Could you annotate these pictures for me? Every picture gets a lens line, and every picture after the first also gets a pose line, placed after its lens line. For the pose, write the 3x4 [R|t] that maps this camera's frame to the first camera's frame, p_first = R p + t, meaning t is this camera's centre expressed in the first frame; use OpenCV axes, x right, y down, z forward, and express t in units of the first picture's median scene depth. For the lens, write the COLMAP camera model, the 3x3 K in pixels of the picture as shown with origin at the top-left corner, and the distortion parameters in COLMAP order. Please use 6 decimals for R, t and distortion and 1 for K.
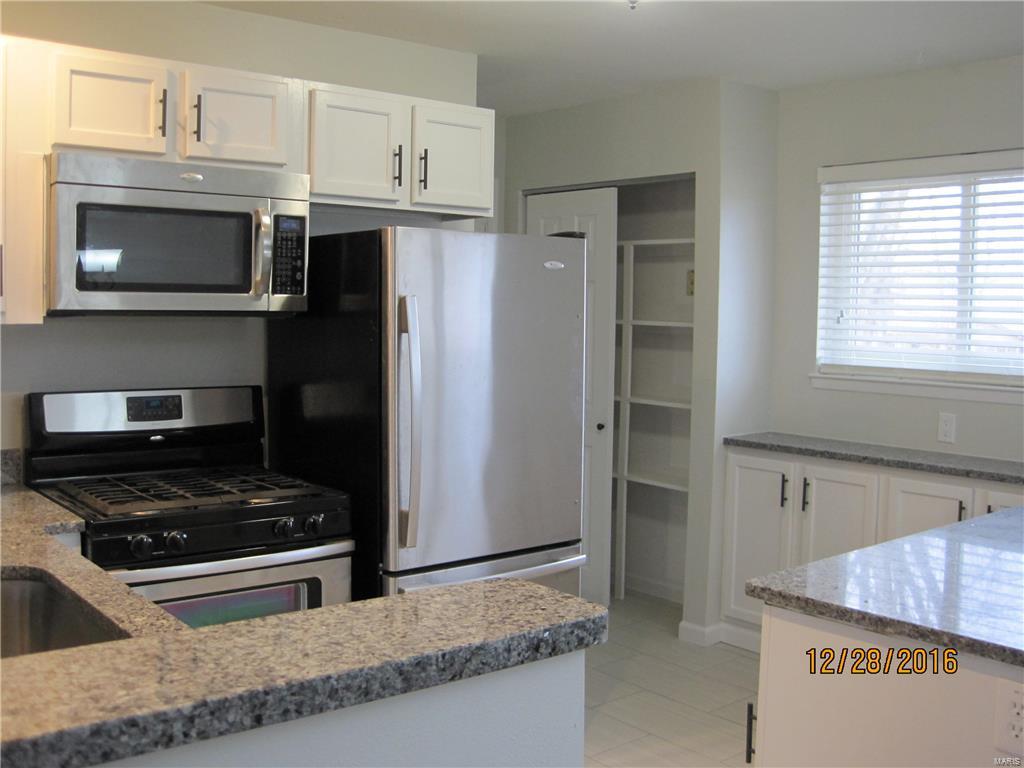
lens RADIAL K [[1043.2, 0, 497.5], [0, 1043.2, 380.6], [0, 0, 1]] dist [-0.131370, 0.000000]
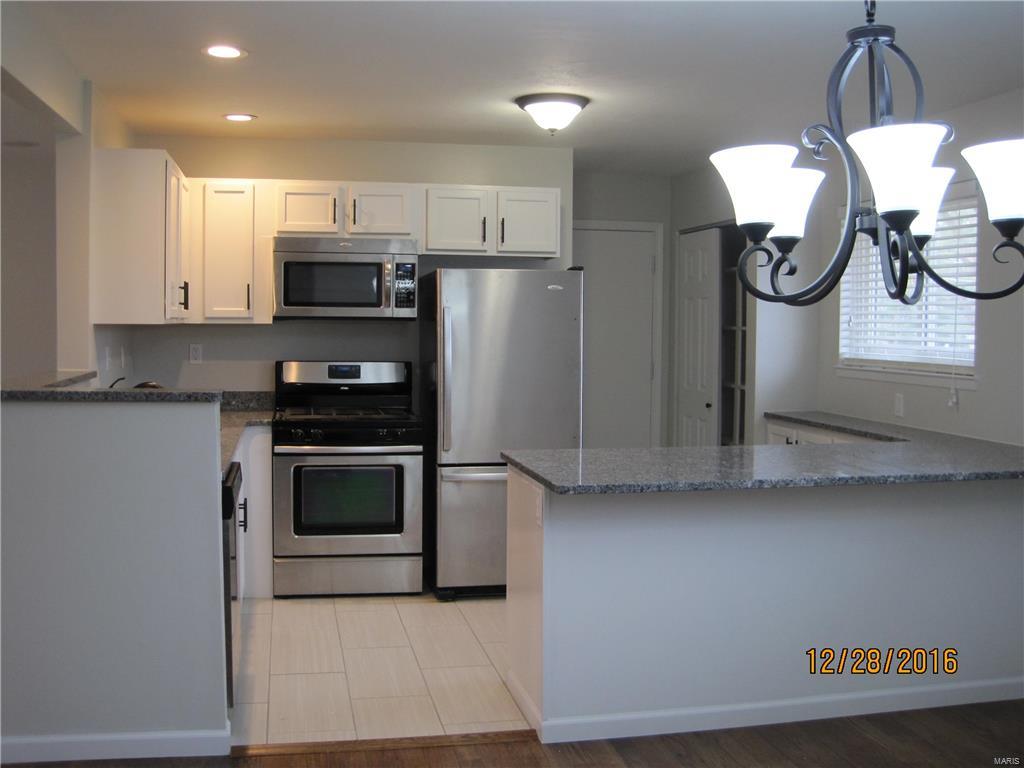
lens RADIAL K [[1043.2, 0, 501.9], [0, 1043.2, 386.9], [0, 0, 1]] dist [-0.131370, 0.000000]
pose [[0.882060, 0.020547, -0.470688, 0.656401], [-0.028789, 0.999532, -0.010318, 0.054937], [0.470256, 0.022652, 0.882239, -0.407624]]
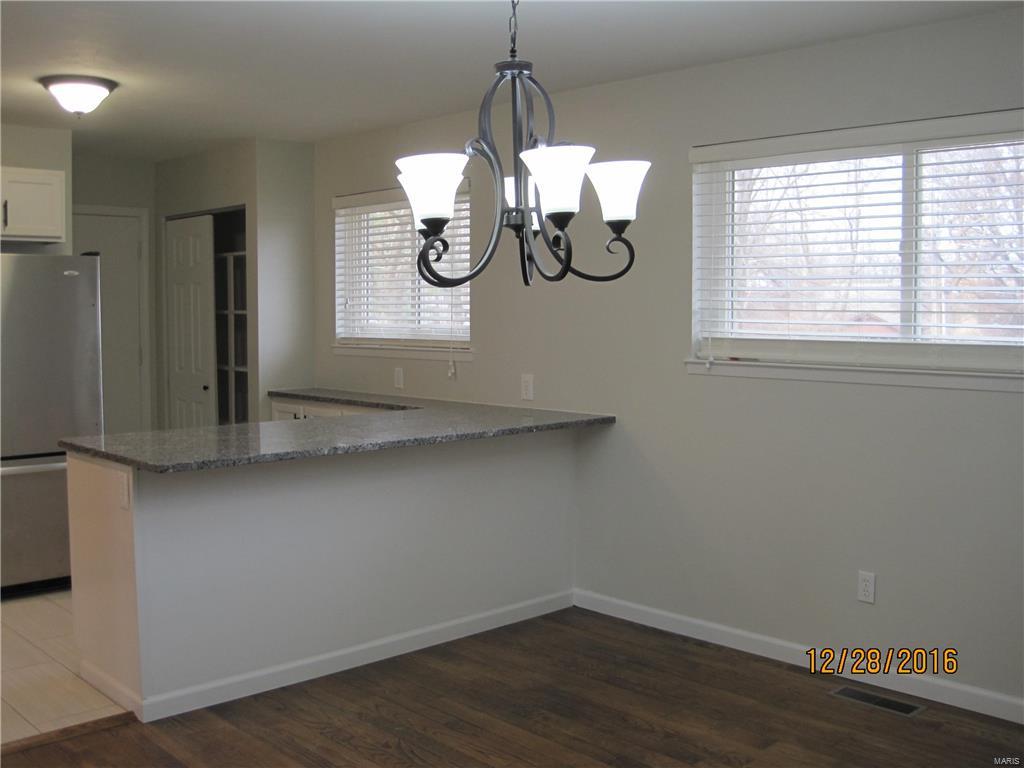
lens RADIAL K [[1043.2, 0, 504.9], [0, 1043.2, 386.2], [0, 0, 1]] dist [-0.131370, 0.000000]
pose [[0.997688, -0.020690, 0.064735, 0.532297], [0.020703, 0.999786, 0.000471, 0.064883], [-0.064731, 0.000870, 0.997902, -0.512112]]
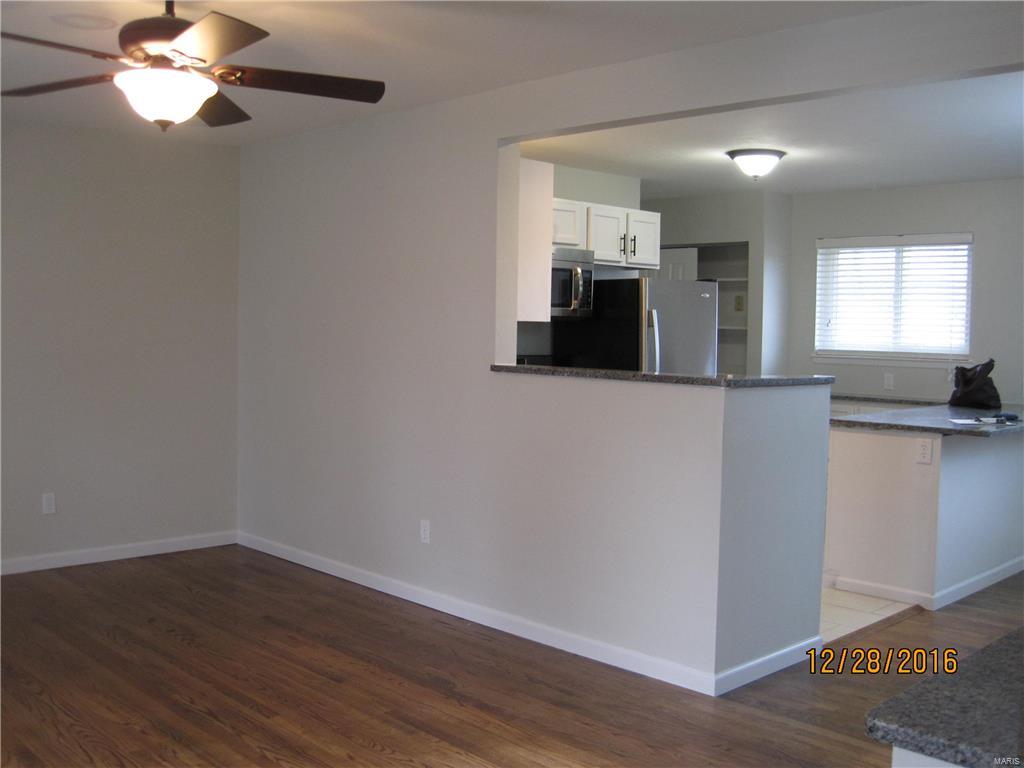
lens RADIAL K [[1043.2, 0, 516.0], [0, 1043.2, 384.5], [0, 0, 1]] dist [-0.131370, 0.000000]
pose [[0.995933, -0.005018, 0.089955, -0.440603], [0.006471, 0.999853, -0.015869, 0.083585], [-0.089862, 0.016387, 0.995819, -0.877005]]
